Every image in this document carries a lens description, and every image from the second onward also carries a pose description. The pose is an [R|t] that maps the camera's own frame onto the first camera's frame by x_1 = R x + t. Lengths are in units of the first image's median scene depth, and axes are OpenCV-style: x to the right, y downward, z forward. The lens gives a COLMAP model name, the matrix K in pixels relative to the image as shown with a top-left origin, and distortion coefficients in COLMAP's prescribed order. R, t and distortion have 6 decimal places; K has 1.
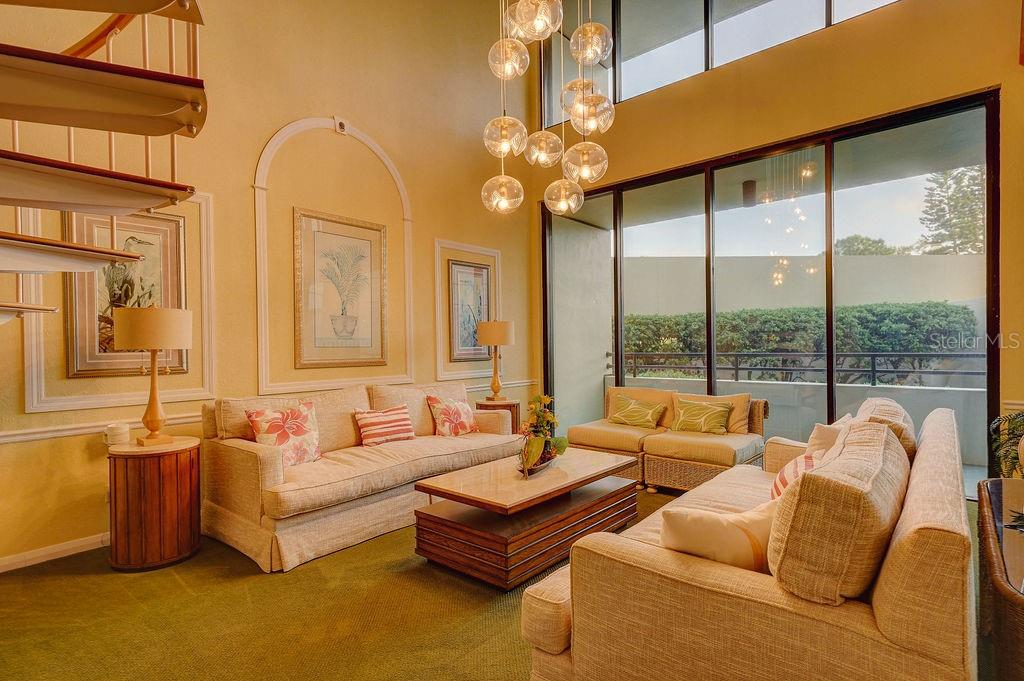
lens RADIAL K [[519.5, 0, 512.0], [0, 519.5, 340.5], [0, 0, 1]] dist [0.018322, -0.000031]
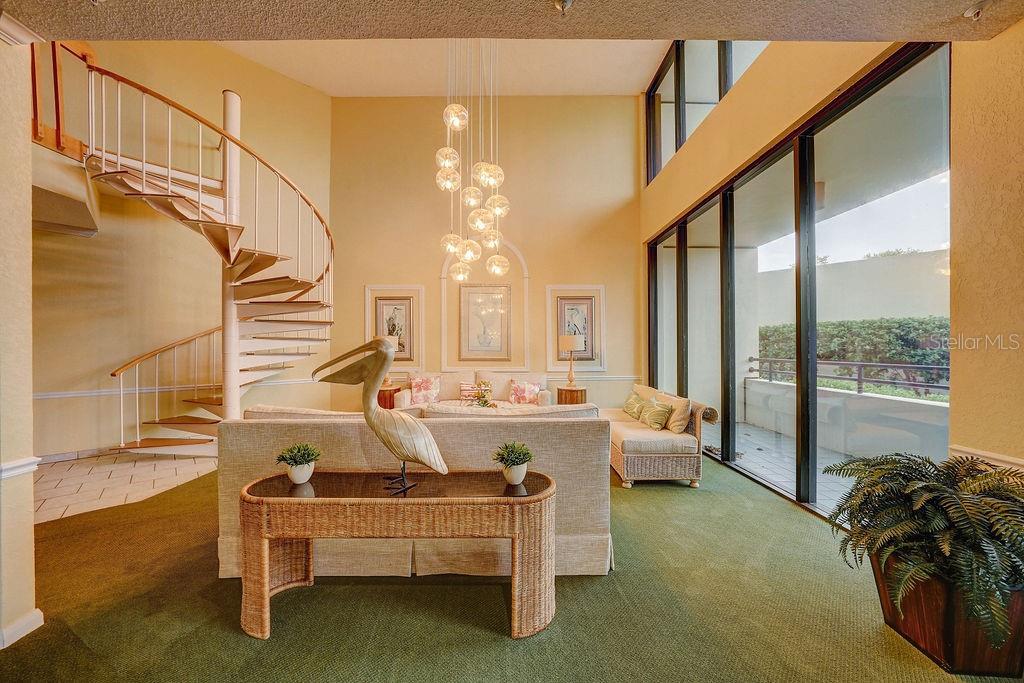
lens RADIAL K [[360.3, 0, 512.0], [0, 360.3, 341.5], [0, 0, 1]] dist [0.000104, 0.000010]
pose [[0.655654, 0.000051, -0.755062, 0.773234], [0.001559, 0.999998, 0.001422, -0.023169], [0.755060, -0.002109, 0.655652, 0.201363]]
